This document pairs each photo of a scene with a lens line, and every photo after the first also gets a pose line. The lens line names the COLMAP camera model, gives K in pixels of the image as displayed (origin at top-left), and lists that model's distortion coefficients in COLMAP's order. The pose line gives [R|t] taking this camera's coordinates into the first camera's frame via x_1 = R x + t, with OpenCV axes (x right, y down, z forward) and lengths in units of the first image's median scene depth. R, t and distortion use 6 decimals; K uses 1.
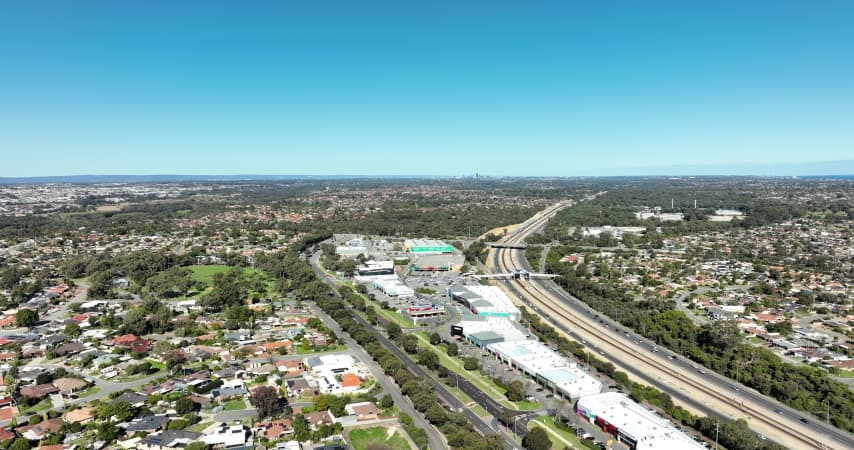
lens RADIAL K [[598.3, 0, 431.1], [0, 598.3, 223.9], [0, 0, 1]] dist [-0.001050, 0.012344]
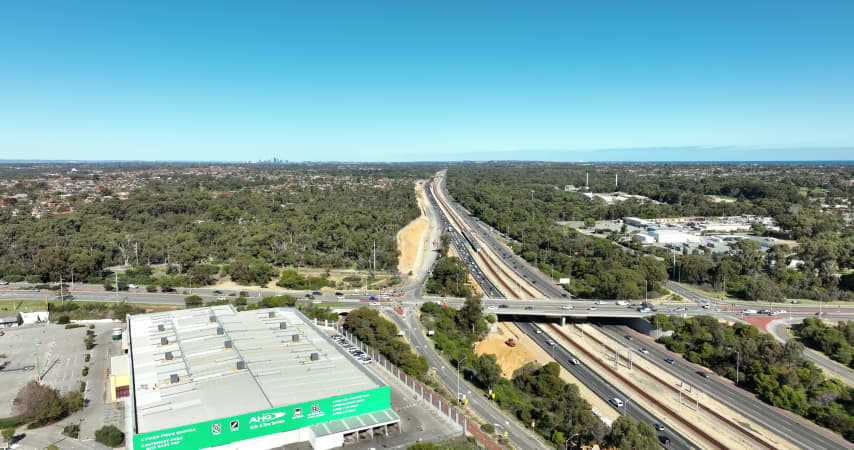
lens RADIAL K [[598.3, 0, 431.1], [0, 598.3, 223.9], [0, 0, 1]] dist [-0.001050, 0.012344]
pose [[0.944638, -0.031723, 0.326579, -0.010123], [0.024500, 0.999356, 0.026207, -0.012712], [-0.327200, -0.016755, 0.944807, 0.915317]]
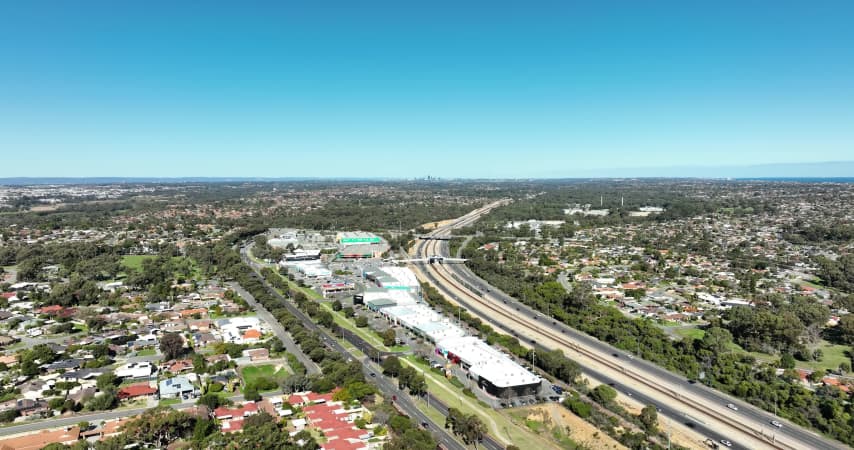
lens RADIAL K [[598.3, 0, 431.1], [0, 598.3, 223.9], [0, 0, 1]] dist [-0.001050, 0.012344]
pose [[0.996938, -0.006134, 0.077953, 0.046932], [0.006472, 0.999971, -0.004086, 0.020231], [-0.077926, 0.004578, 0.996949, -0.072420]]
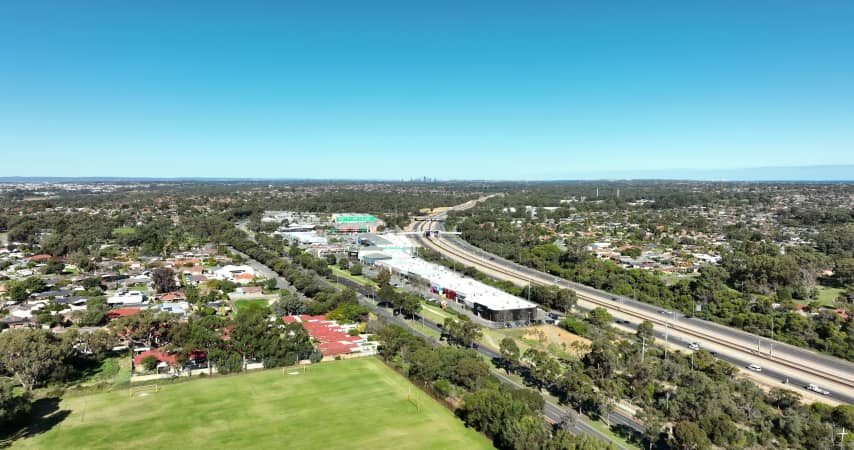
lens RADIAL K [[598.3, 0, 431.1], [0, 598.3, 223.9], [0, 0, 1]] dist [-0.001050, 0.012344]
pose [[0.996384, -0.001415, 0.084956, 0.047338], [0.002053, 0.999970, -0.007423, 0.063874], [-0.084943, 0.007570, 0.996357, -0.069034]]
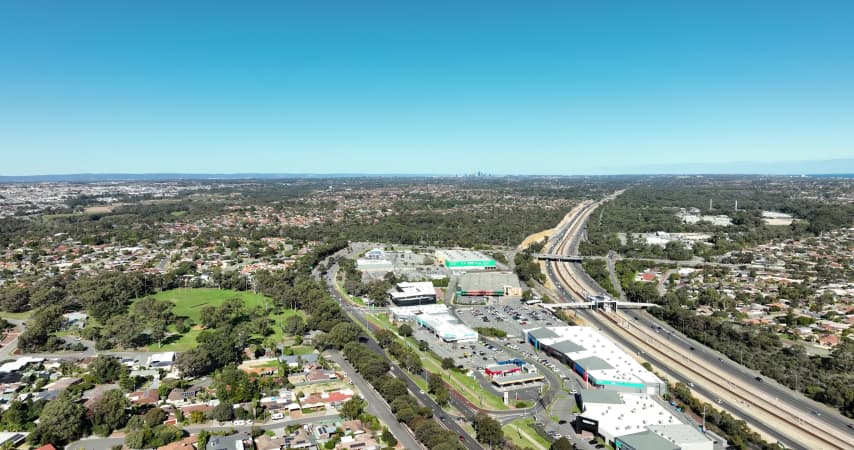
lens RADIAL K [[598.3, 0, 431.1], [0, 598.3, 223.9], [0, 0, 1]] dist [-0.001050, 0.012344]
pose [[1.000000, -0.000101, -0.000306, -0.059148], [0.000102, 0.999997, 0.002313, -0.015586], [0.000305, -0.002313, 0.999997, 0.192385]]
